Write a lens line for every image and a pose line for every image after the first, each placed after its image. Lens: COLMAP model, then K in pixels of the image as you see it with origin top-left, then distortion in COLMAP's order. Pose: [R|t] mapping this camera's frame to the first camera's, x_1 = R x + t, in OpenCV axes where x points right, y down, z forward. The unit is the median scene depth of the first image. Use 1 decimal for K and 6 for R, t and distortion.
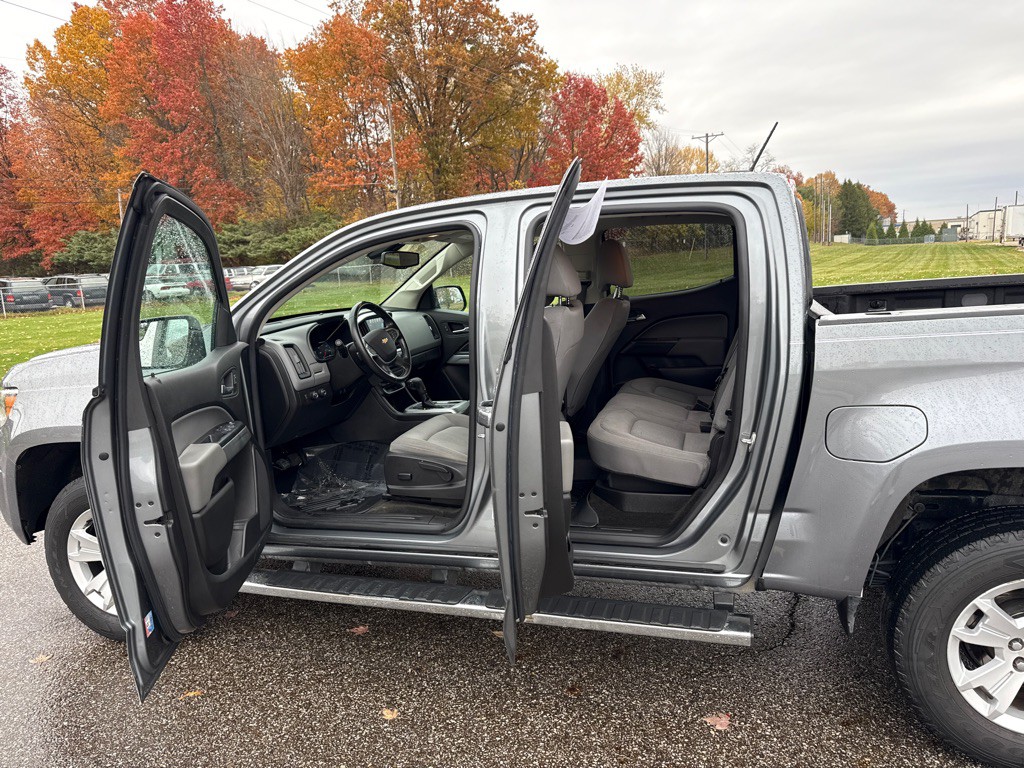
lens RADIAL K [[725.4, 0, 513.8], [0, 725.4, 383.0], [0, 0, 1]] dist [0.032076, -0.040819]
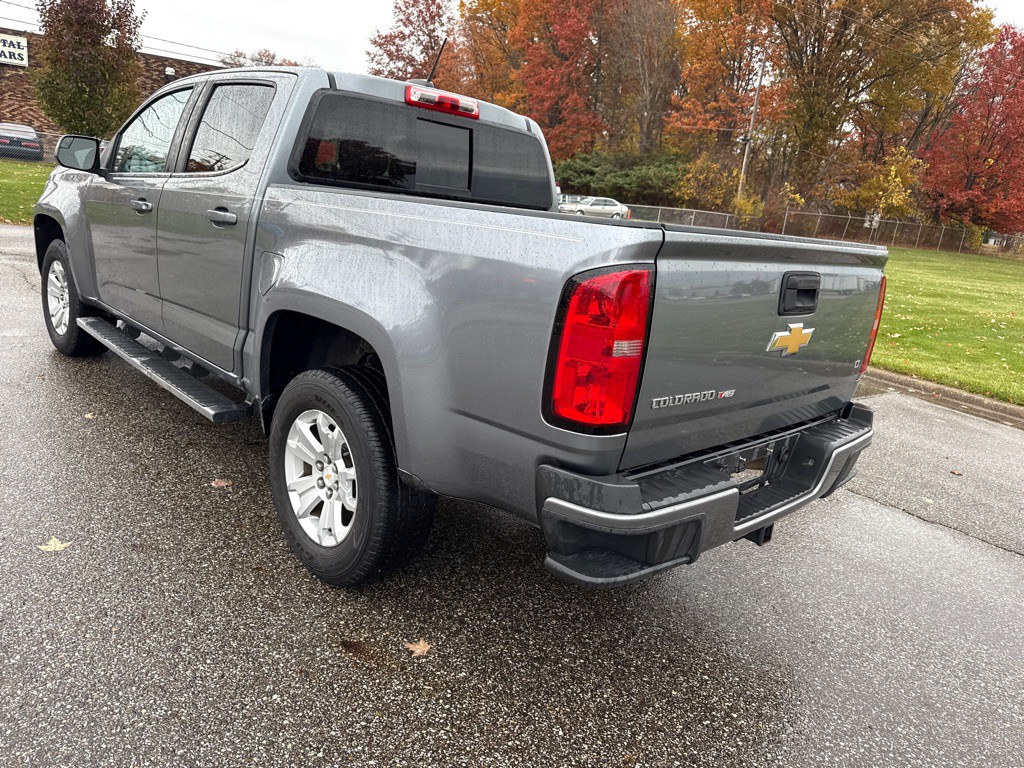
lens RADIAL K [[725.4, 0, 511.5], [0, 725.4, 391.5], [0, 0, 1]] dist [0.032076, -0.040819]
pose [[0.864725, 0.272025, -0.422200, 0.105916], [-0.238191, 0.962193, 0.132096, -0.000337], [0.442171, -0.013663, 0.896827, 0.002733]]
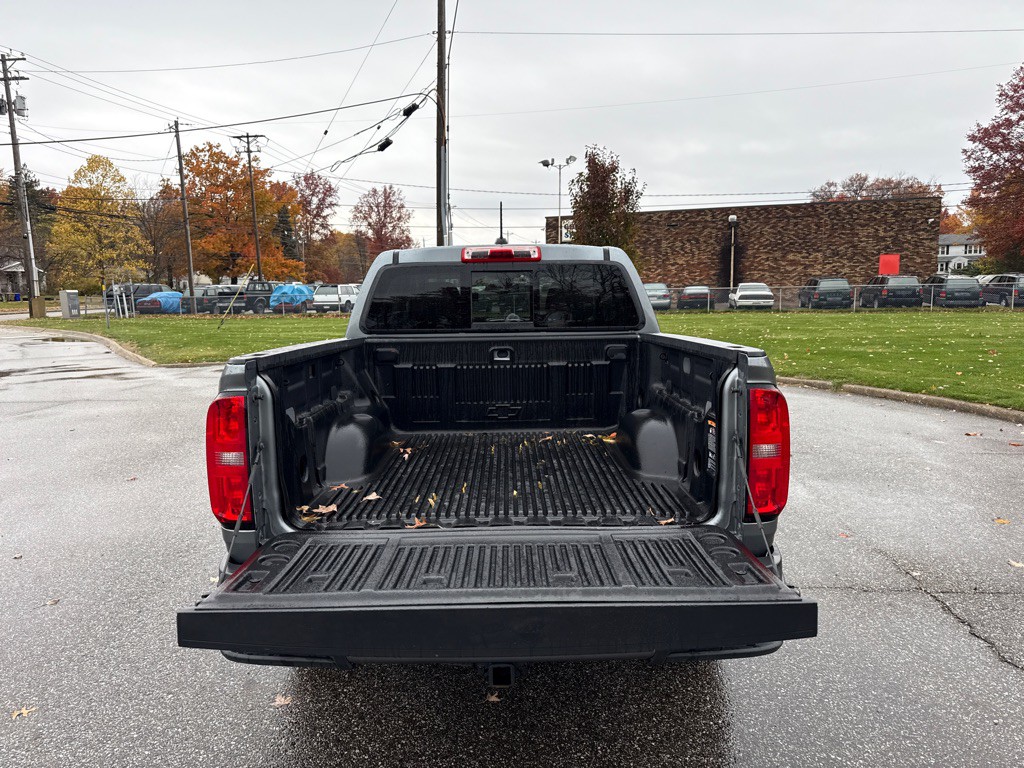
lens RADIAL K [[725.4, 0, 515.6], [0, 725.4, 389.6], [0, 0, 1]] dist [0.032076, -0.040819]
pose [[0.292820, 0.176239, -0.939785, 0.173193], [-0.157665, 0.978312, 0.134339, -0.022213], [0.943079, 0.108834, 0.314256, 0.070917]]
